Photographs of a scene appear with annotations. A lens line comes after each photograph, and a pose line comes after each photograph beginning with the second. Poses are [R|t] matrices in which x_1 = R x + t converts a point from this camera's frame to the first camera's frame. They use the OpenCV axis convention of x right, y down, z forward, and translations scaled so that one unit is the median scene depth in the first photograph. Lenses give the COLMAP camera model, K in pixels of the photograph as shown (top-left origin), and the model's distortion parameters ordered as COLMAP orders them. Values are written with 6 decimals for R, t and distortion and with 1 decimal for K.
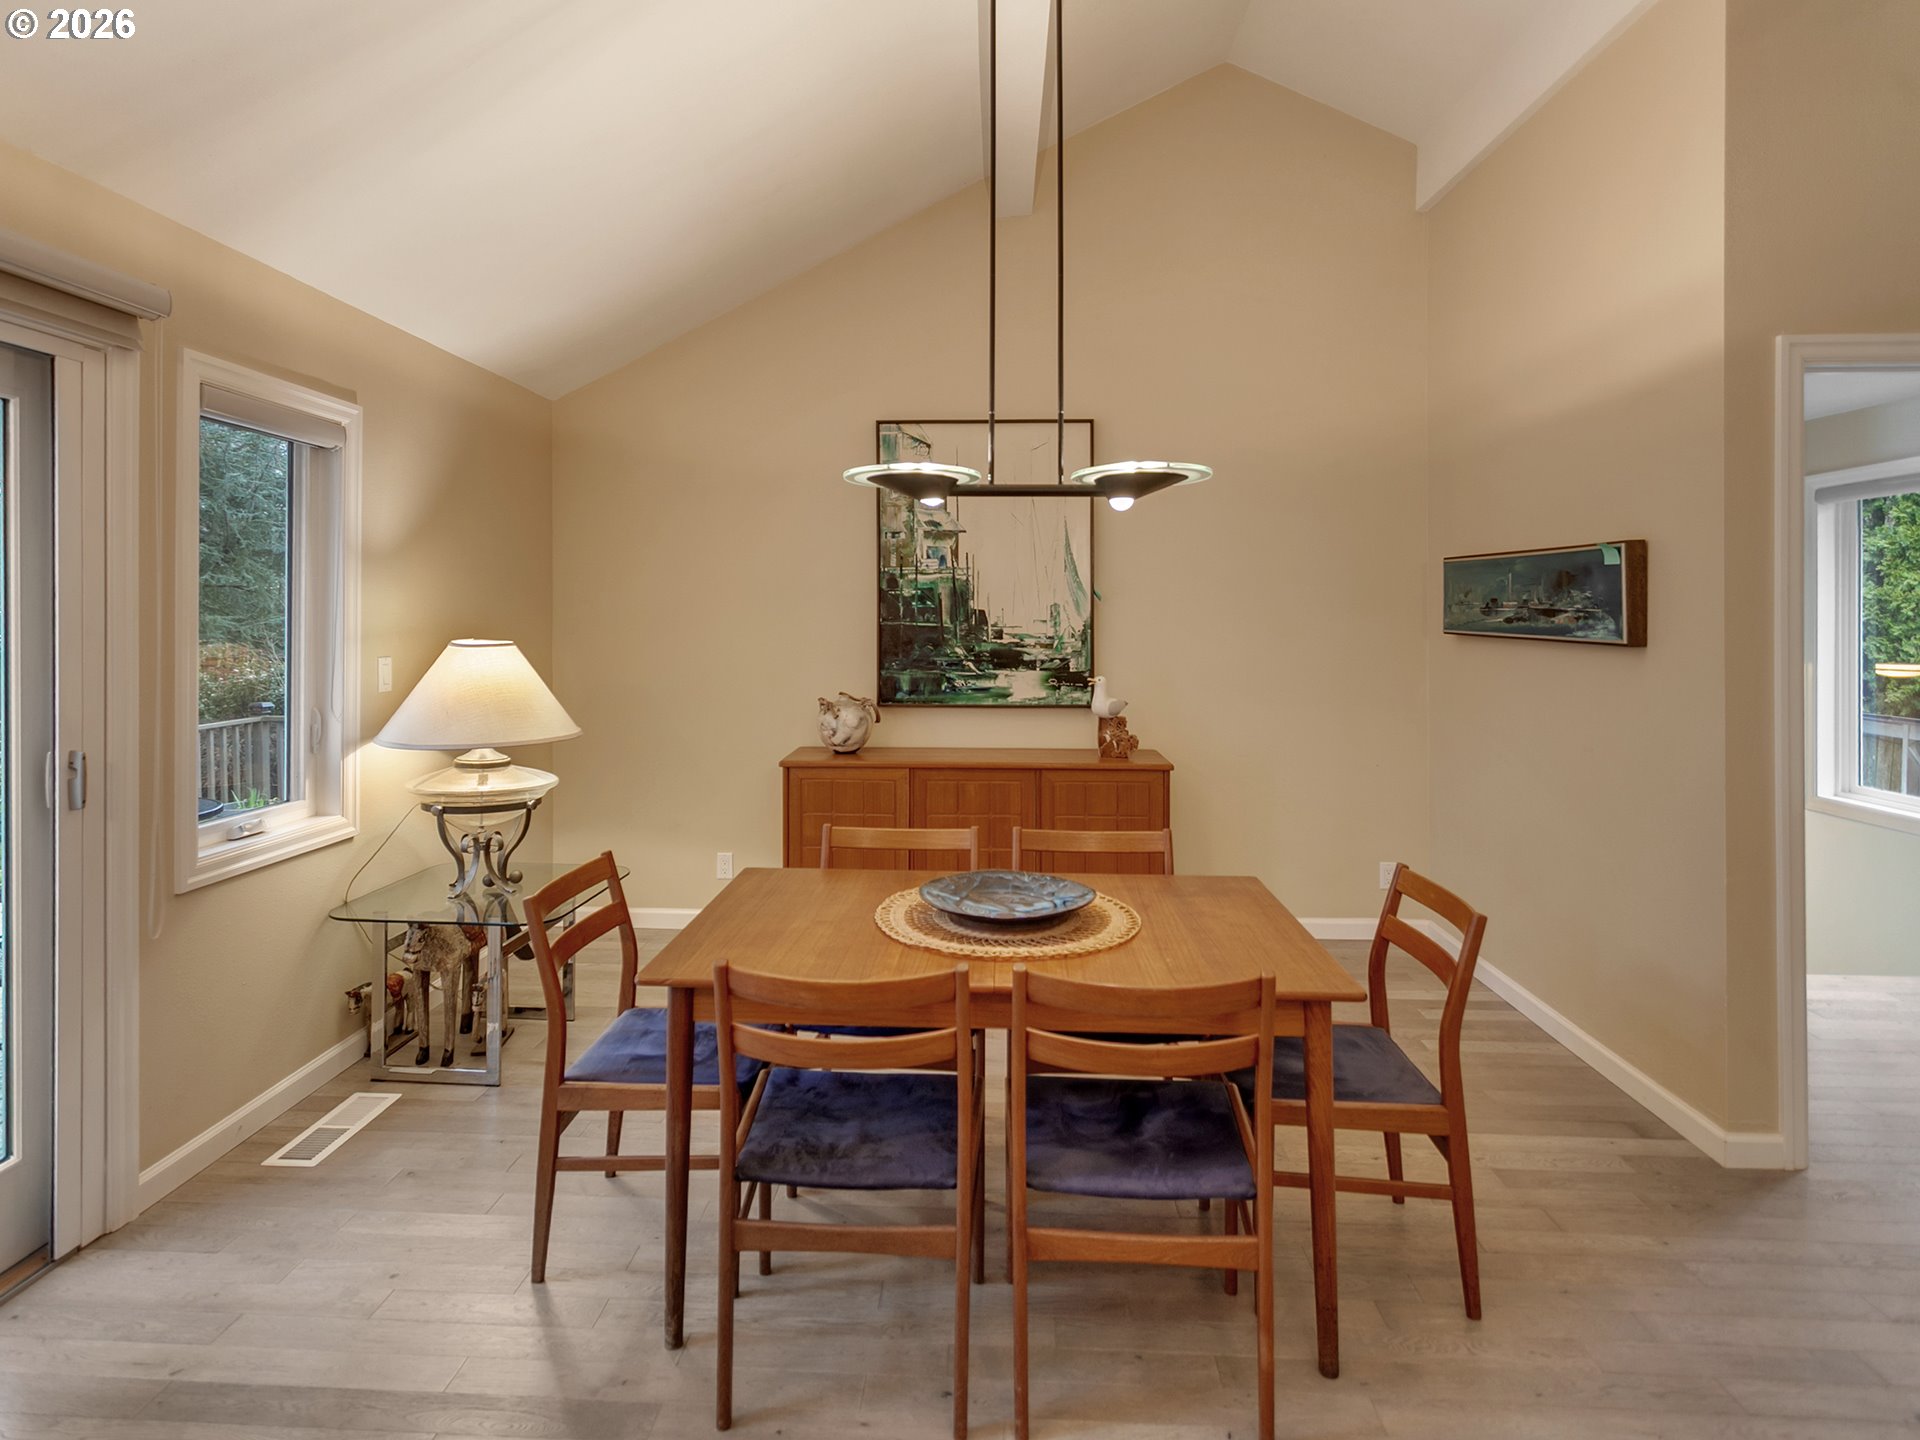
lens RADIAL K [[1045.8, 0, 936.4], [0, 1045.8, 619.0], [0, 0, 1]] dist [-0.000194, -0.000316]
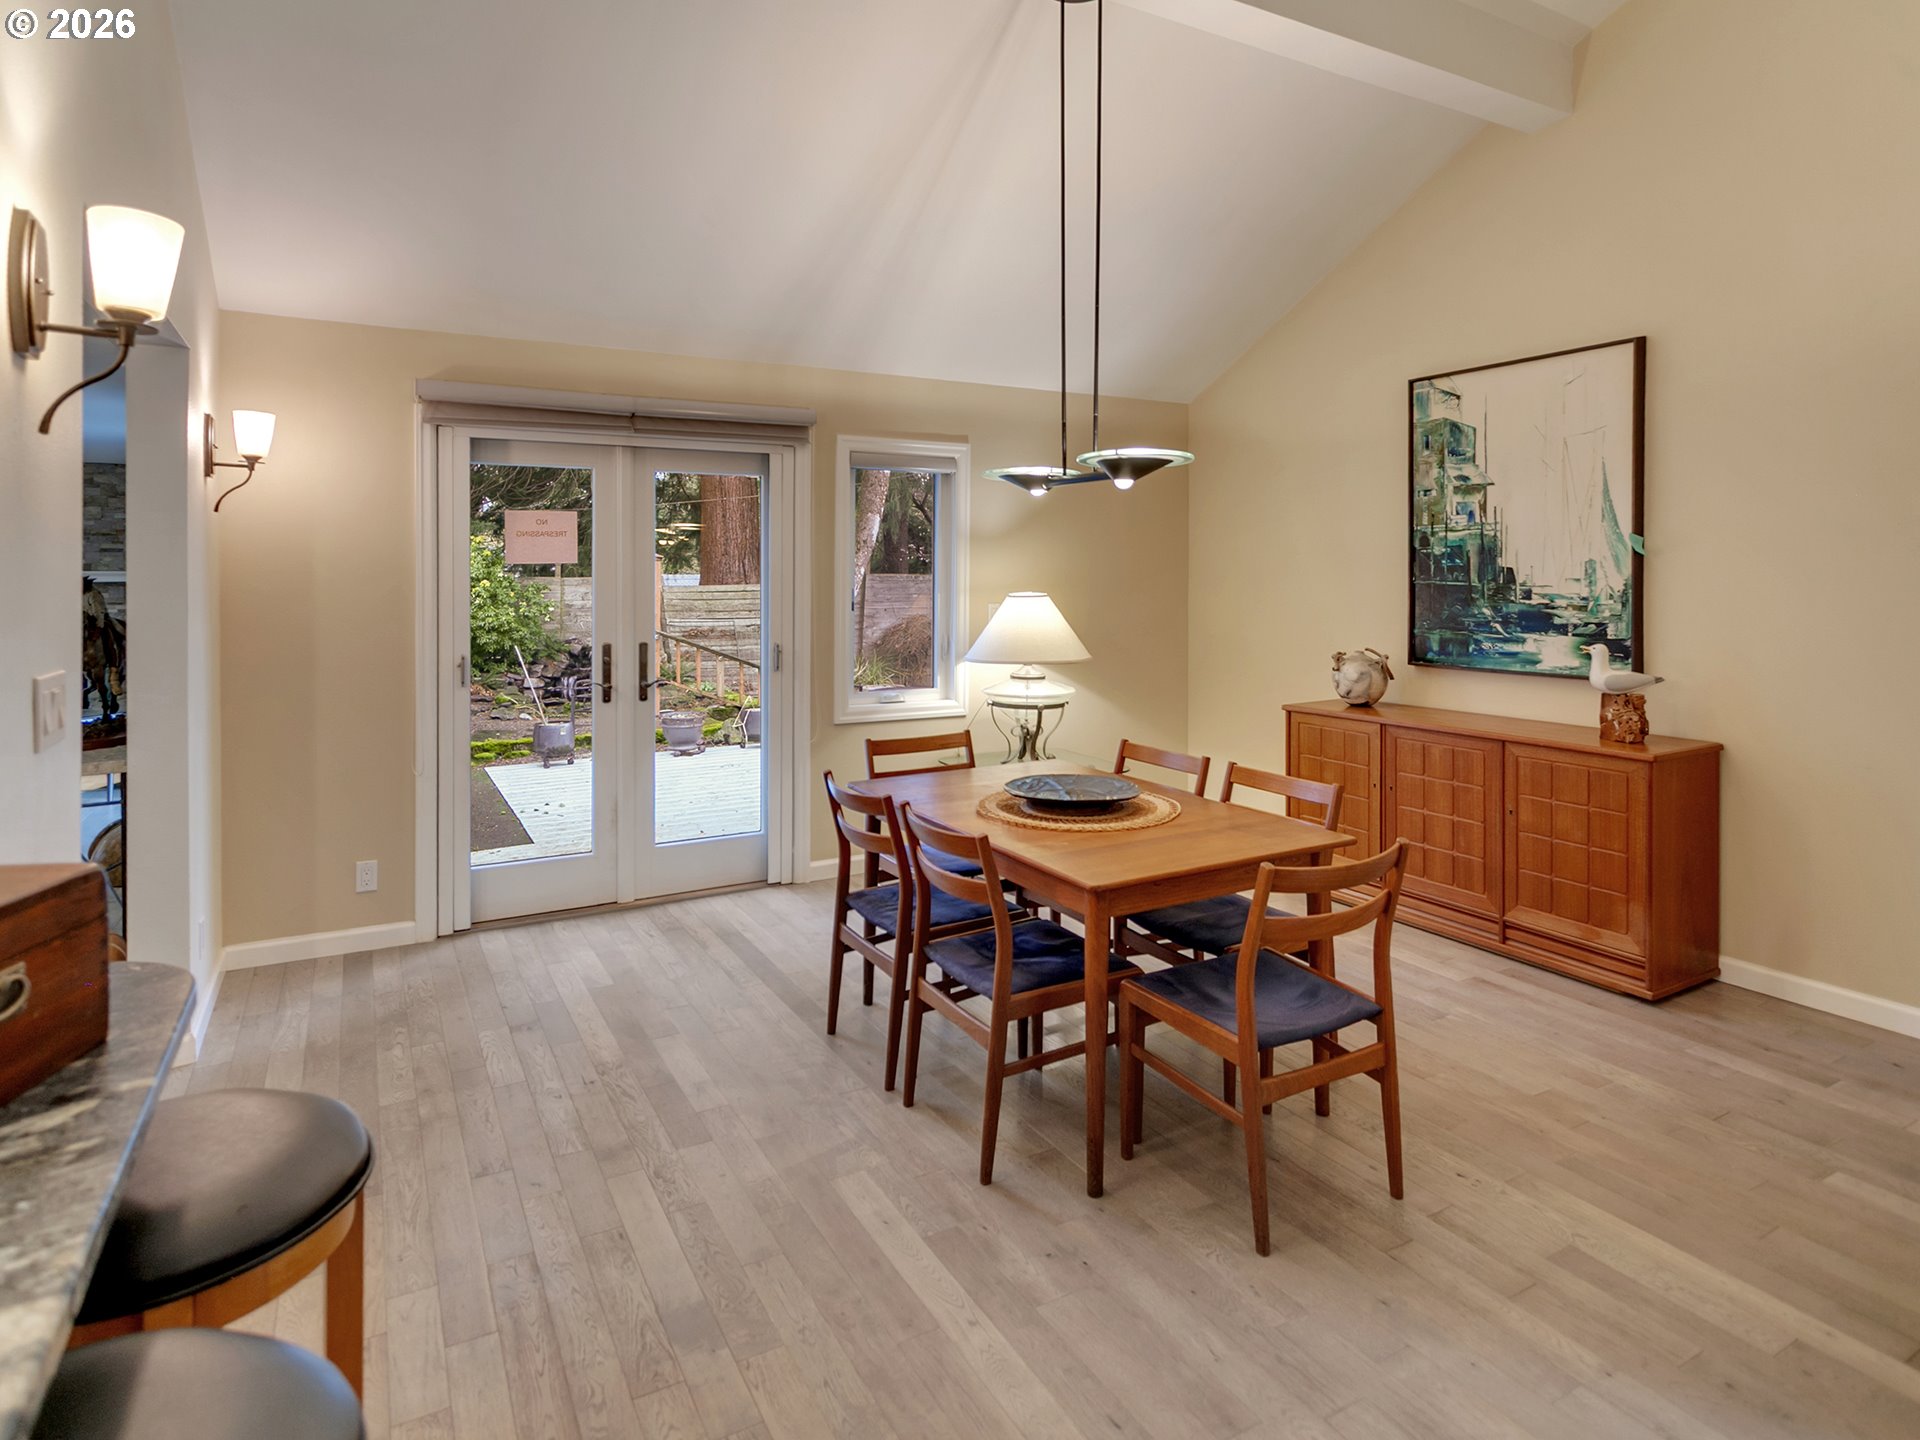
lens RADIAL K [[1062.5, 0, 958.2], [0, 1062.5, 580.8], [0, 0, 1]] dist [0.000639, 0.000053]
pose [[0.532952, -0.001185, -0.846145, 0.577282], [0.000760, 0.999999, -0.000922, 0.003501], [0.846145, -0.000152, 0.532952, 0.090636]]
